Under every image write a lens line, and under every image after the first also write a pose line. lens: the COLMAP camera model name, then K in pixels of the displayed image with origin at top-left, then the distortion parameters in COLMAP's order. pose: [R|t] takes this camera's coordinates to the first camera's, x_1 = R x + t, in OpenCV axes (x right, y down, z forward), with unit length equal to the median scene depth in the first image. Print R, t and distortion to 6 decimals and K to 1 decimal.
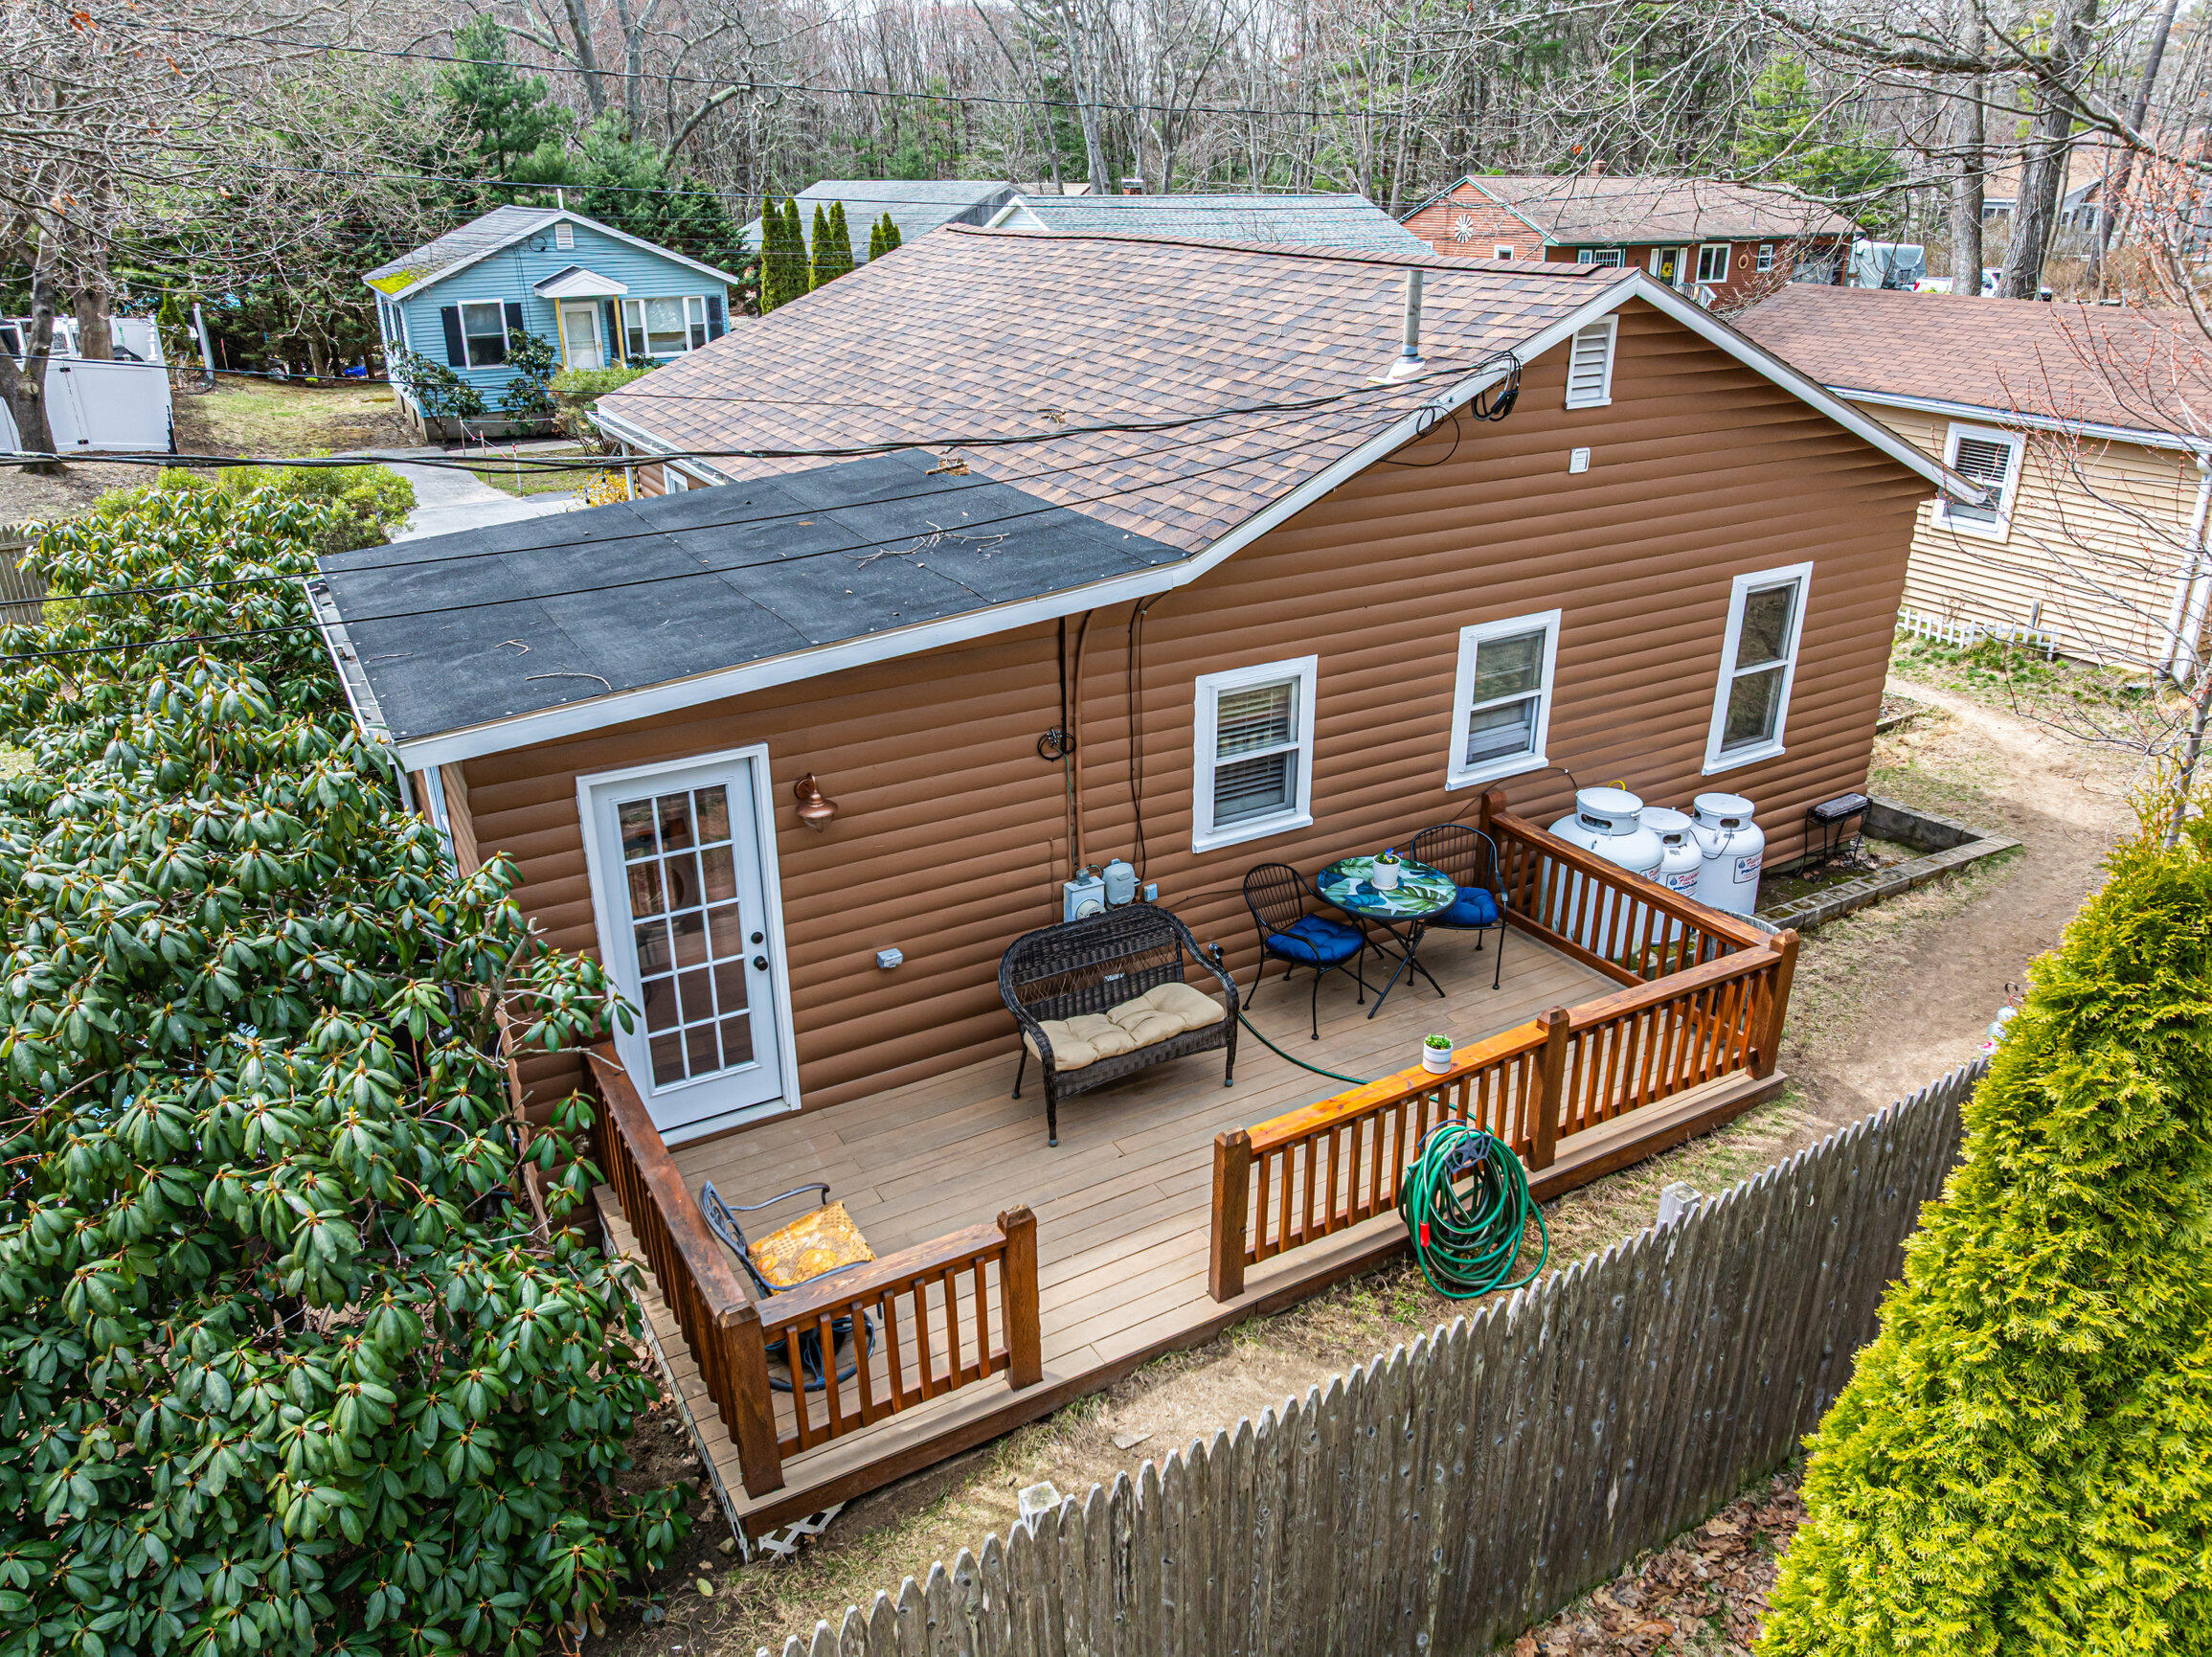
lens RADIAL K [[1536.9, 0, 1106.0], [0, 1536.9, 828.5], [0, 0, 1]] dist [-0.021921, -0.033262]
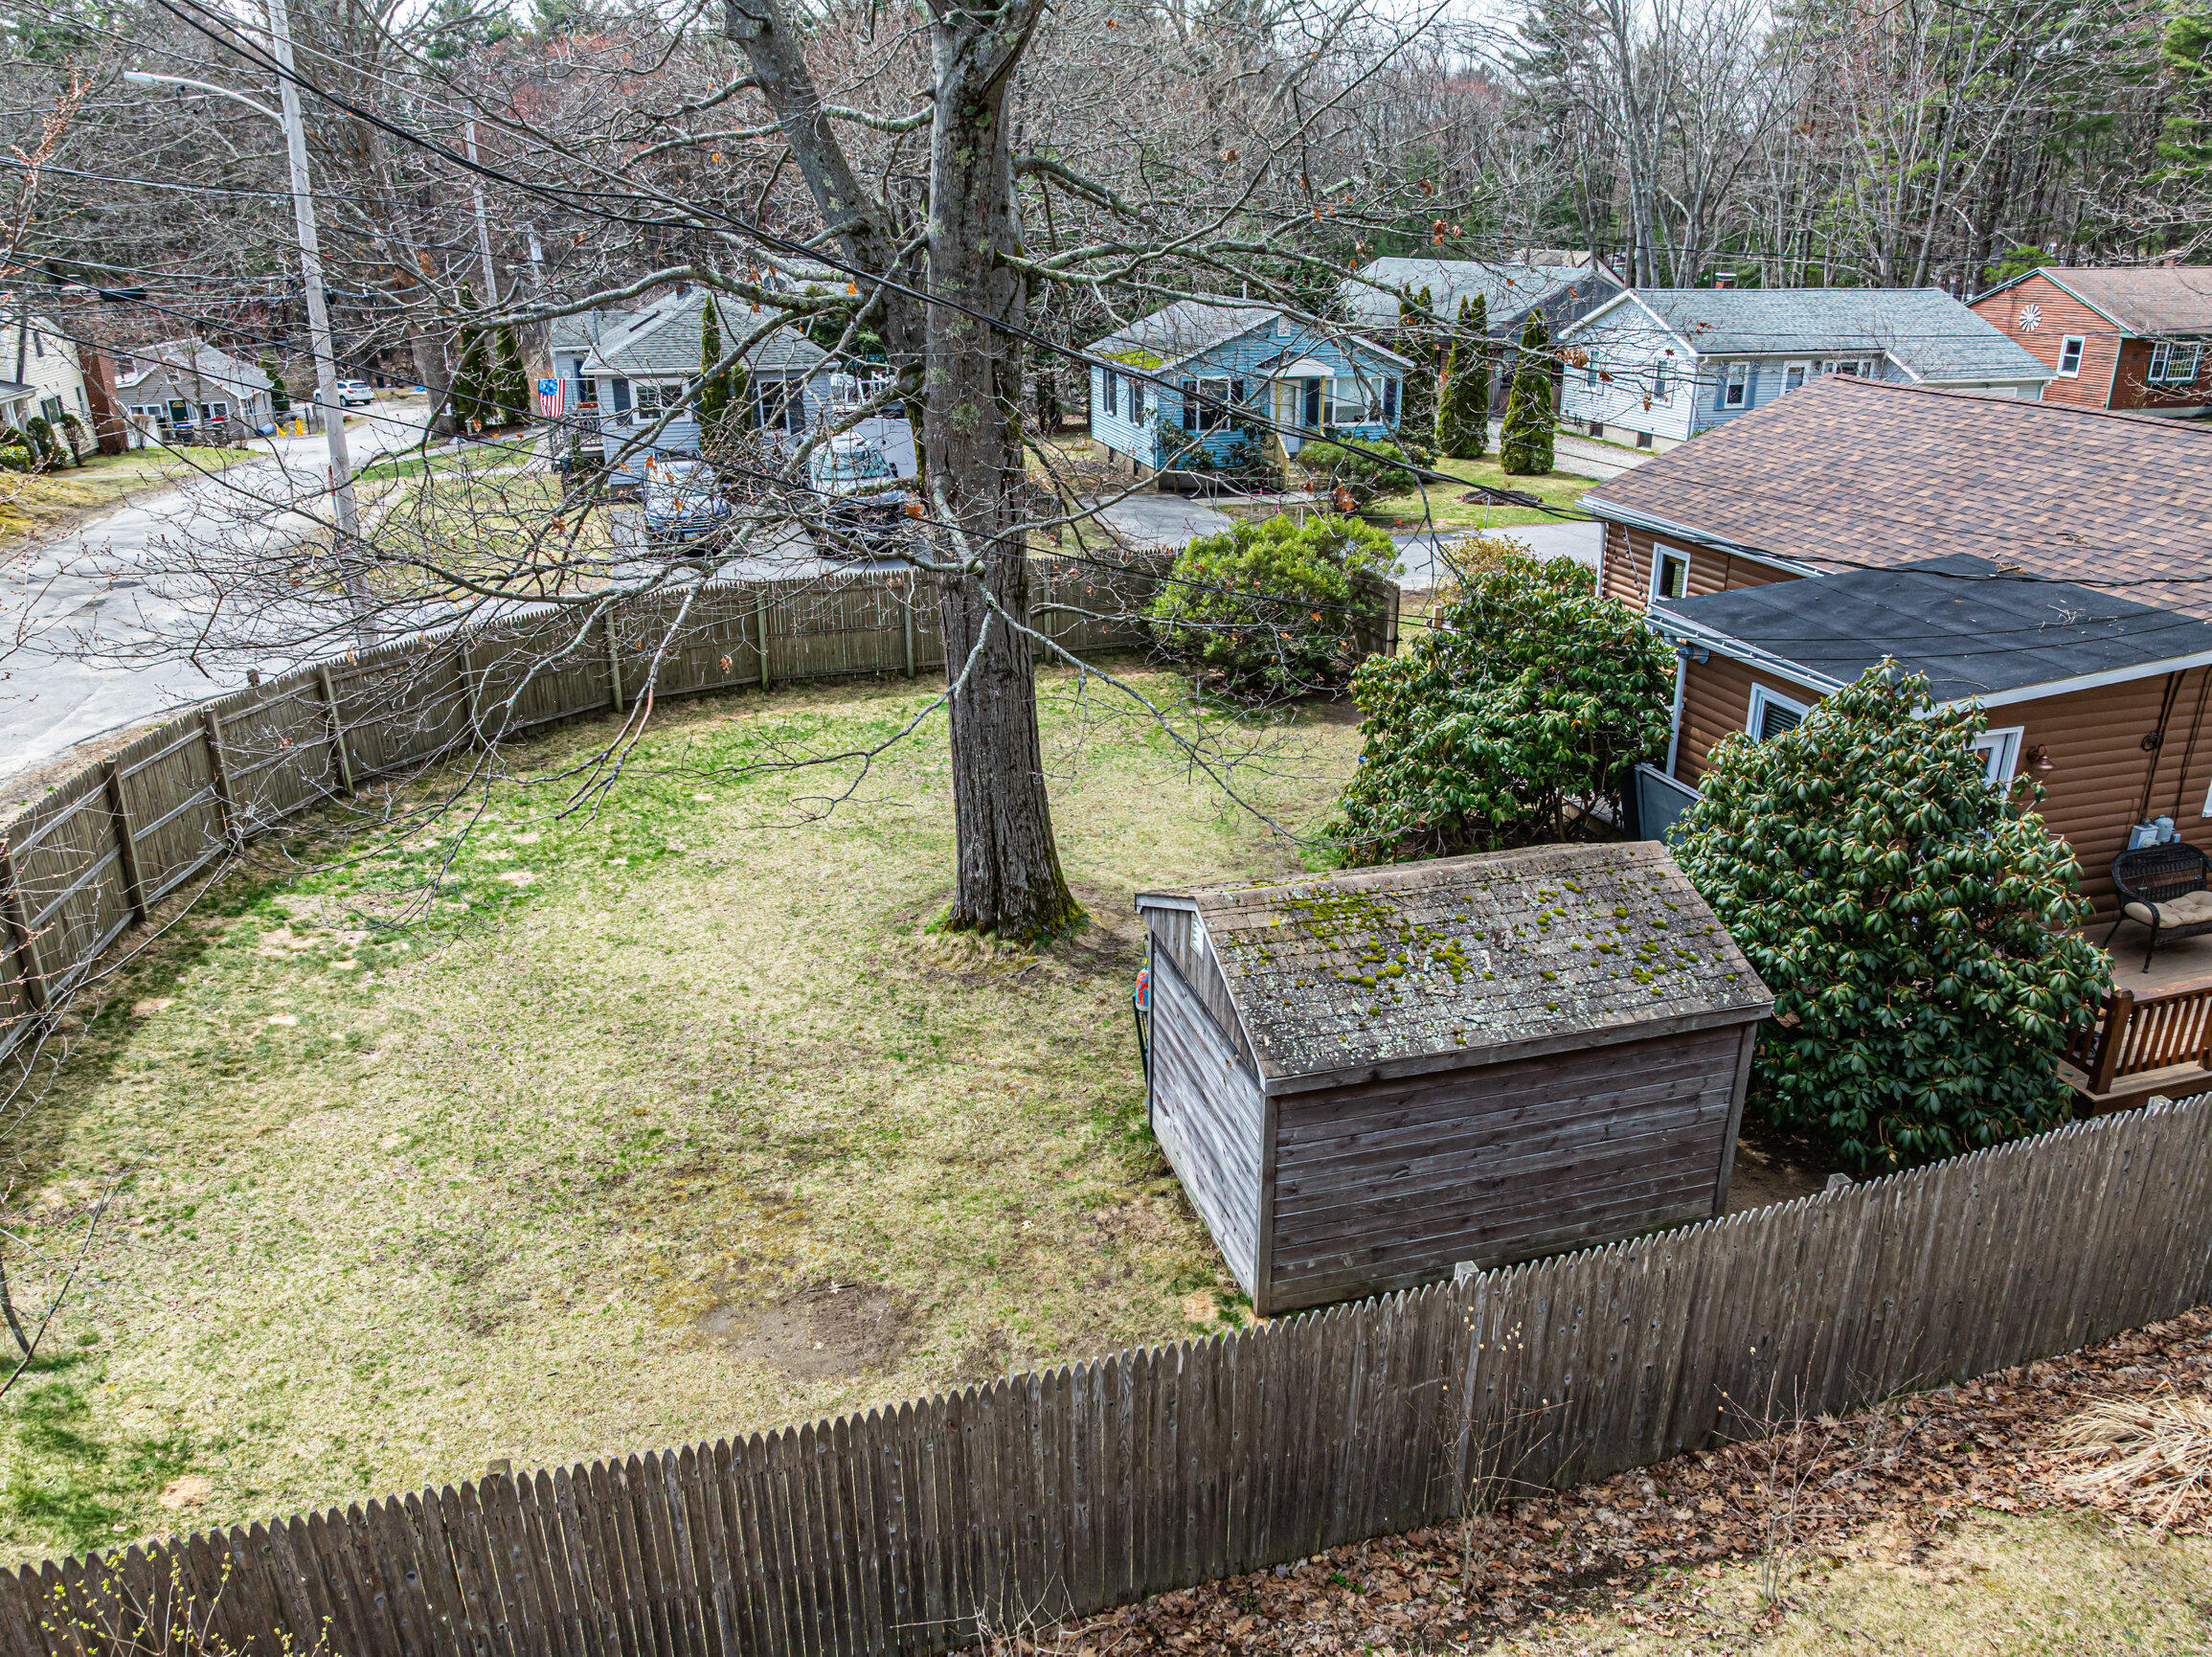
lens RADIAL K [[1536.9, 0, 1106.0], [0, 1536.9, 828.5], [0, 0, 1]] dist [-0.021921, -0.033262]
pose [[0.971044, 0.083858, -0.223698, -0.736088], [-0.088964, 0.995952, -0.012827, 0.157035], [0.221717, 0.032357, 0.974574, -0.836740]]
